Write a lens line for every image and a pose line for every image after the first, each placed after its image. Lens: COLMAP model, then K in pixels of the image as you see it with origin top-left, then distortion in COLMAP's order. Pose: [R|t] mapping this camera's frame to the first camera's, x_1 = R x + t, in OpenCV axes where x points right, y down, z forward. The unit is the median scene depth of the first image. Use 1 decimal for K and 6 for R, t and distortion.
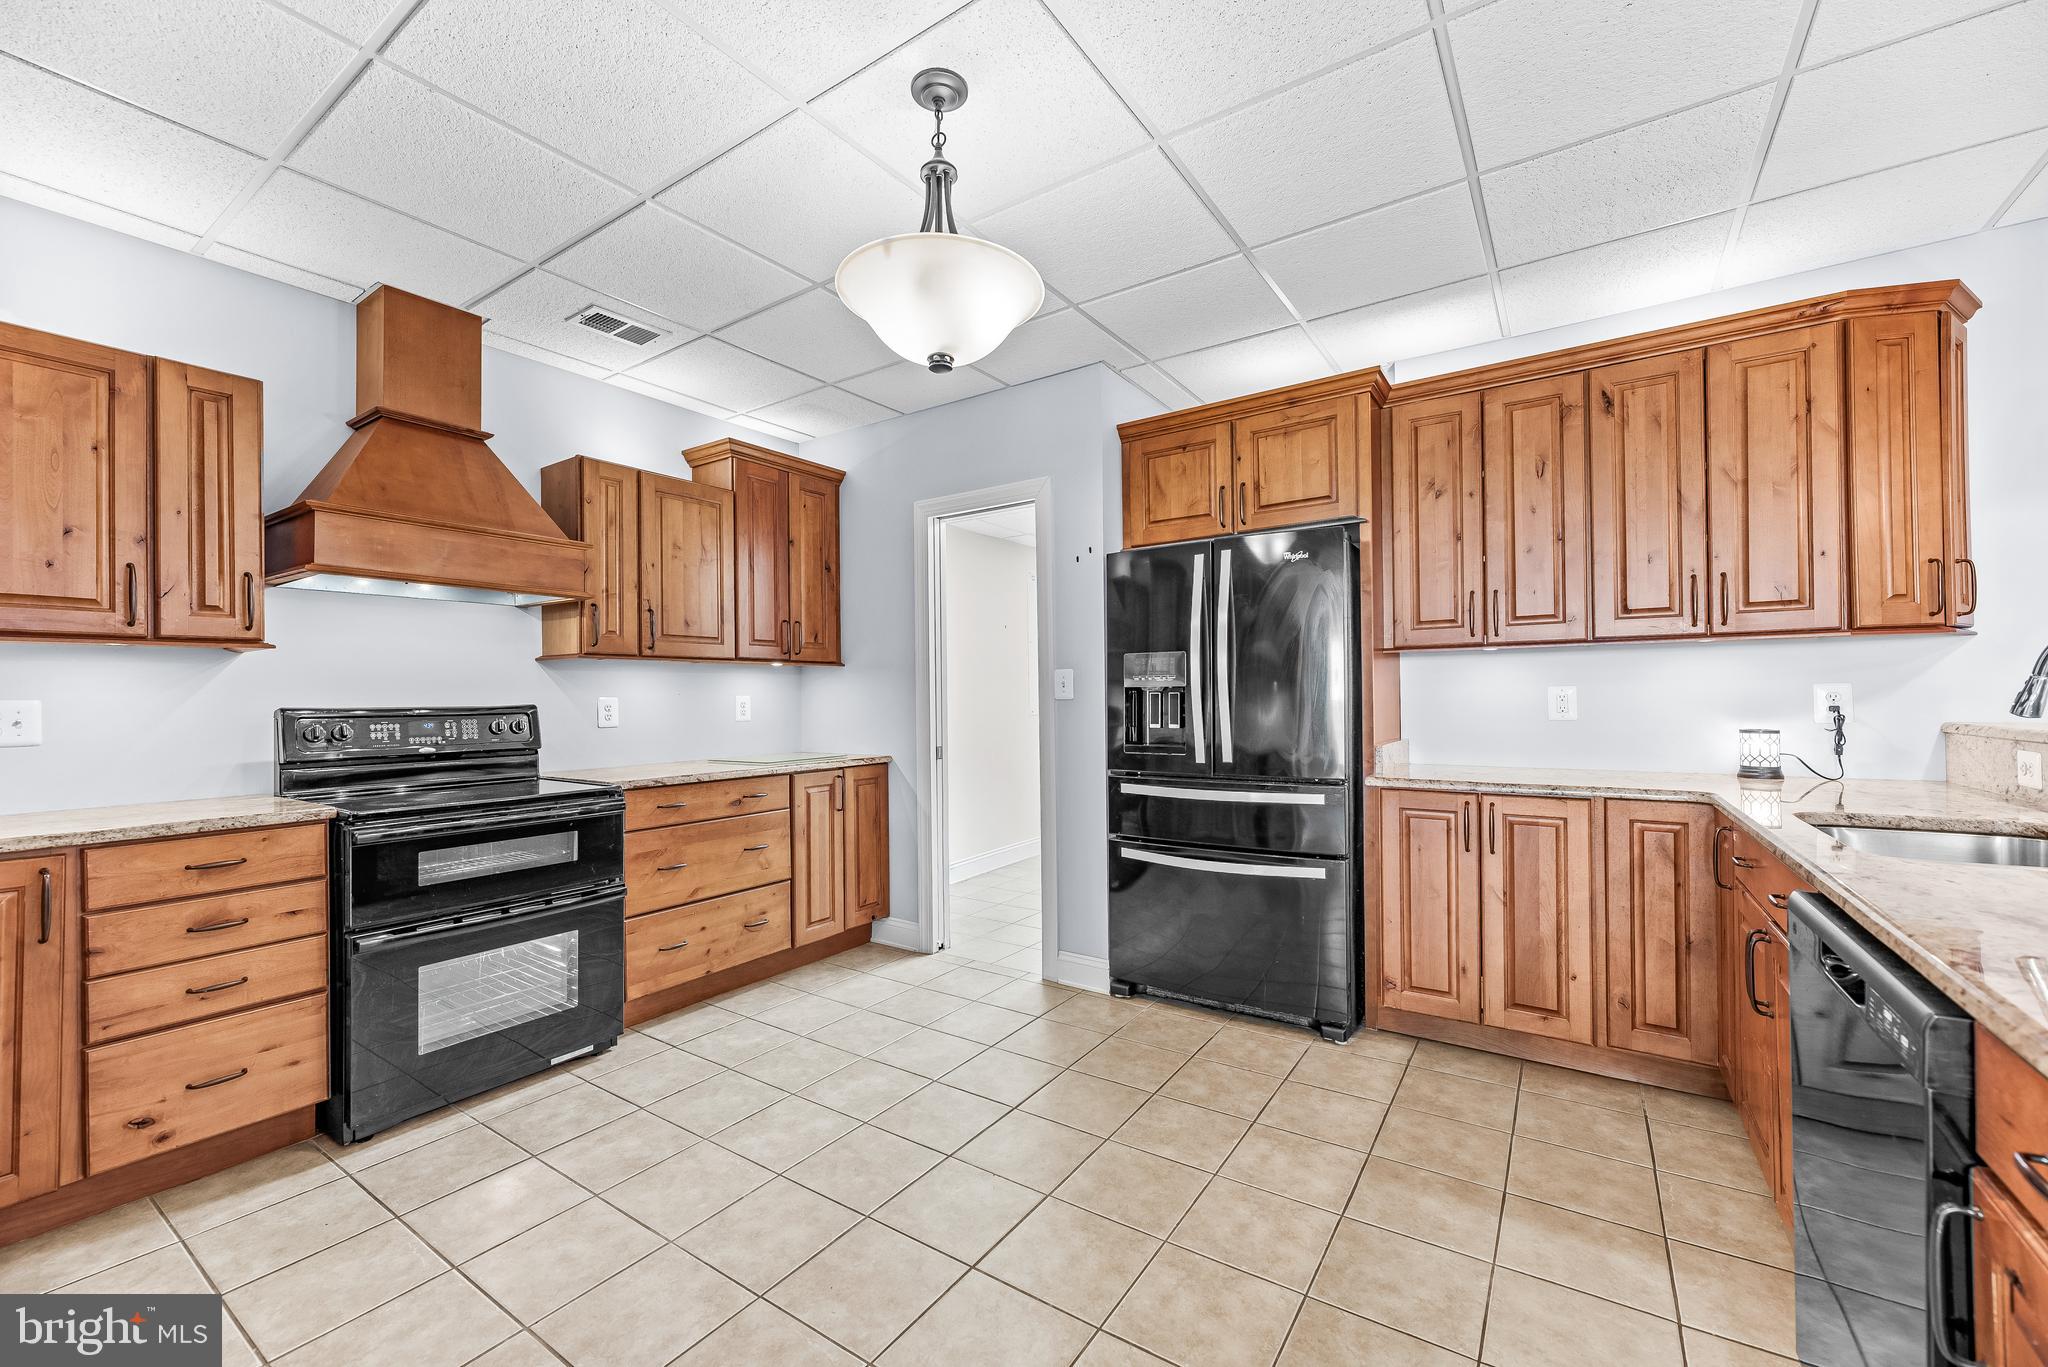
lens RADIAL K [[824.3, 0, 1027.1], [0, 824.3, 687.4], [0, 0, 1]] dist [0.001862, -0.000198]
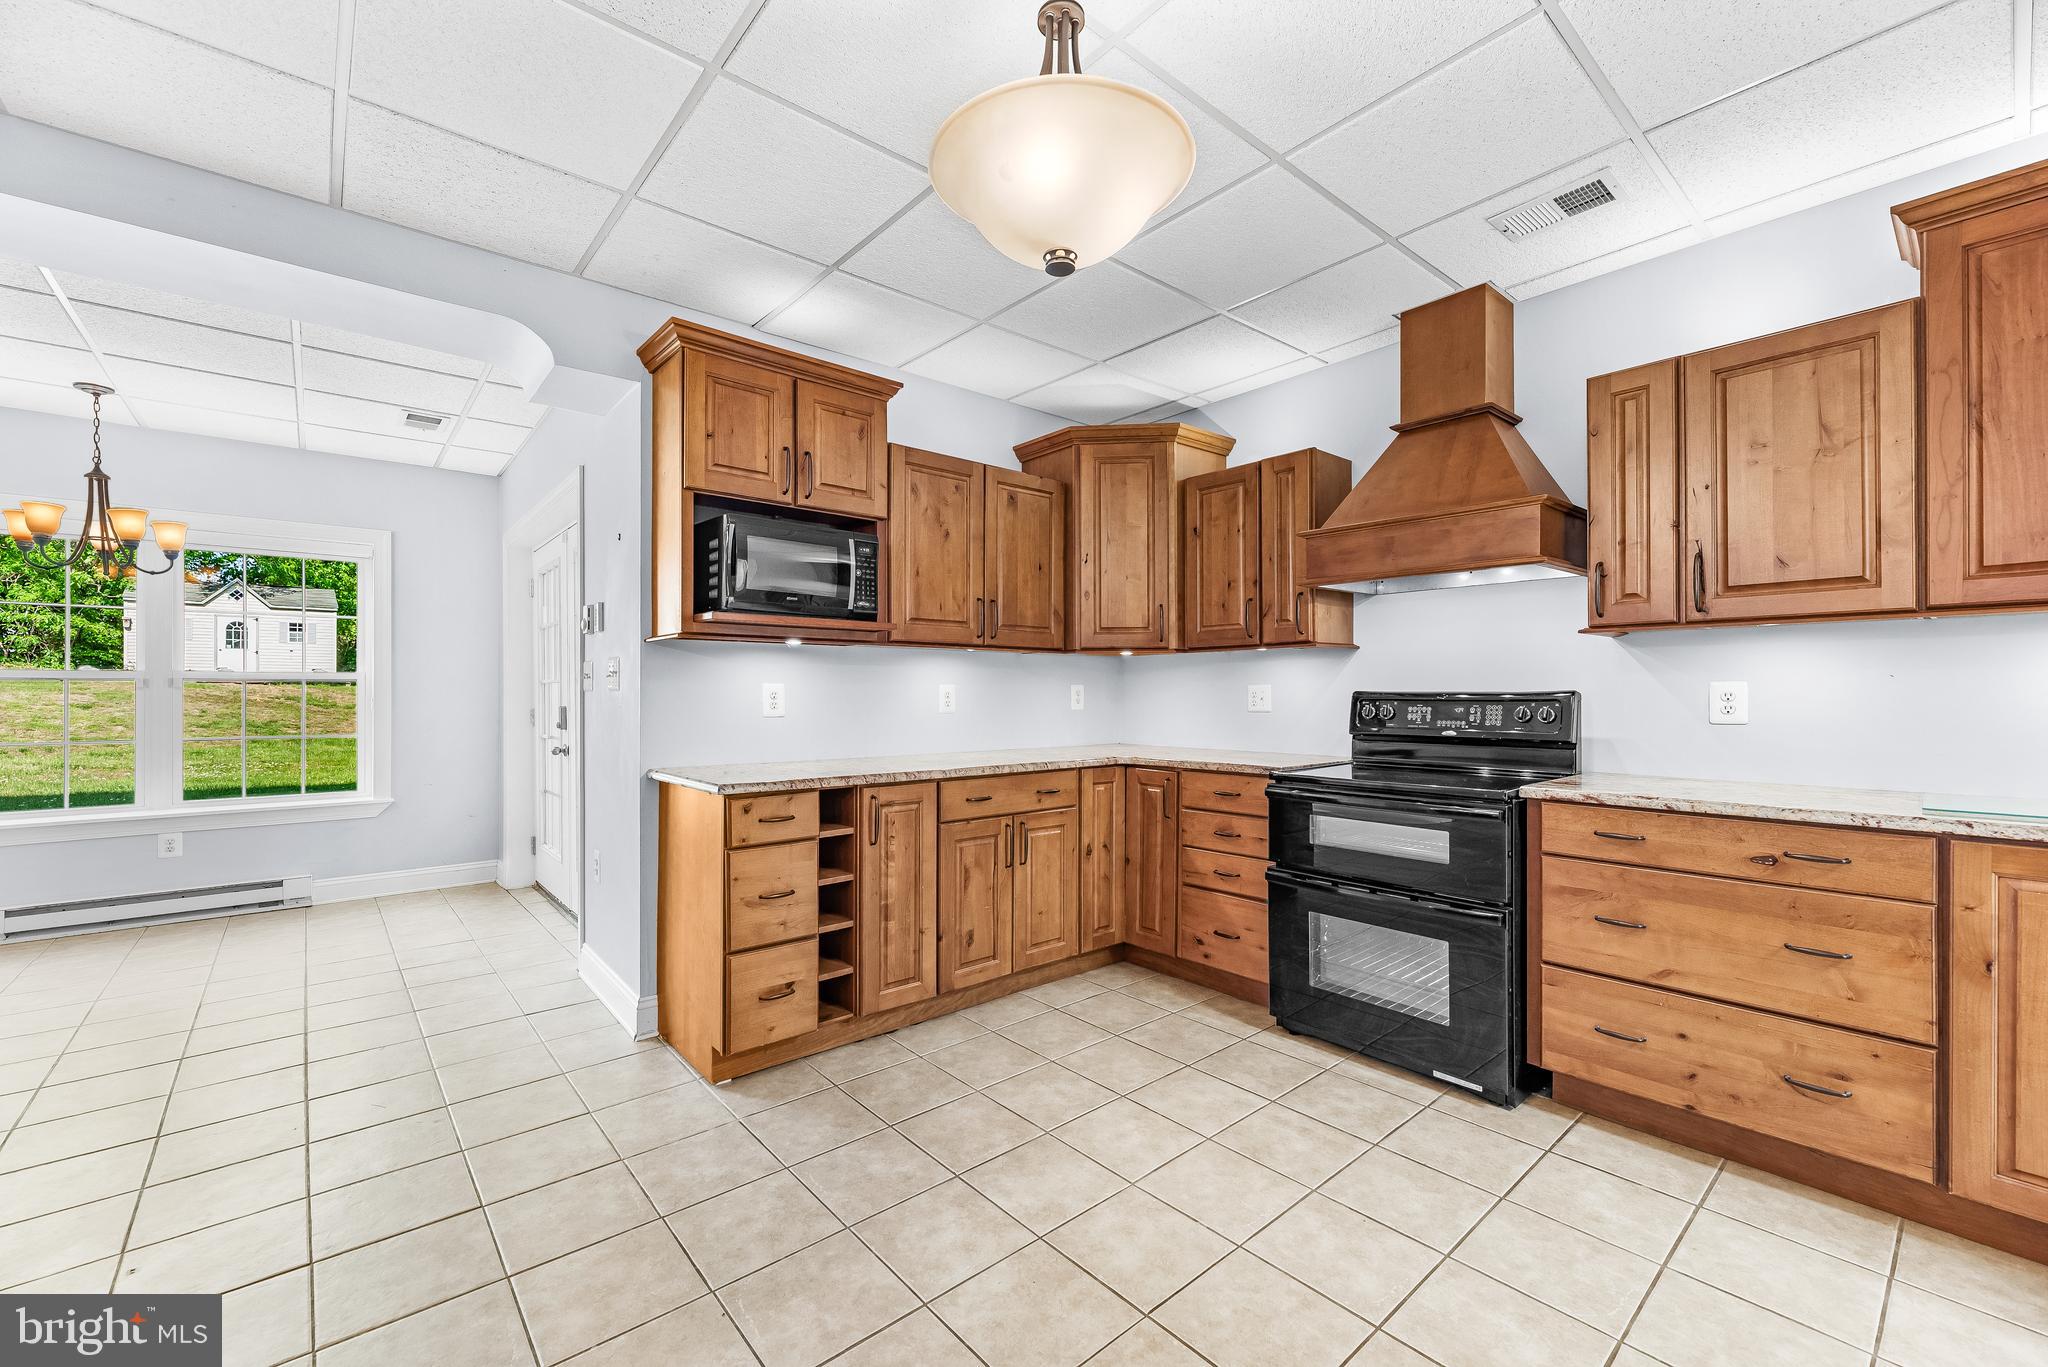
lens RADIAL K [[824.3, 0, 993.0], [0, 824.3, 691.4], [0, 0, 1]] dist [0.001862, -0.000198]
pose [[-0.279800, 0.010674, -0.959999, 0.421639], [0.015994, 0.999851, 0.006455, 0.007332], [0.959925, -0.013548, -0.279929, 0.727875]]
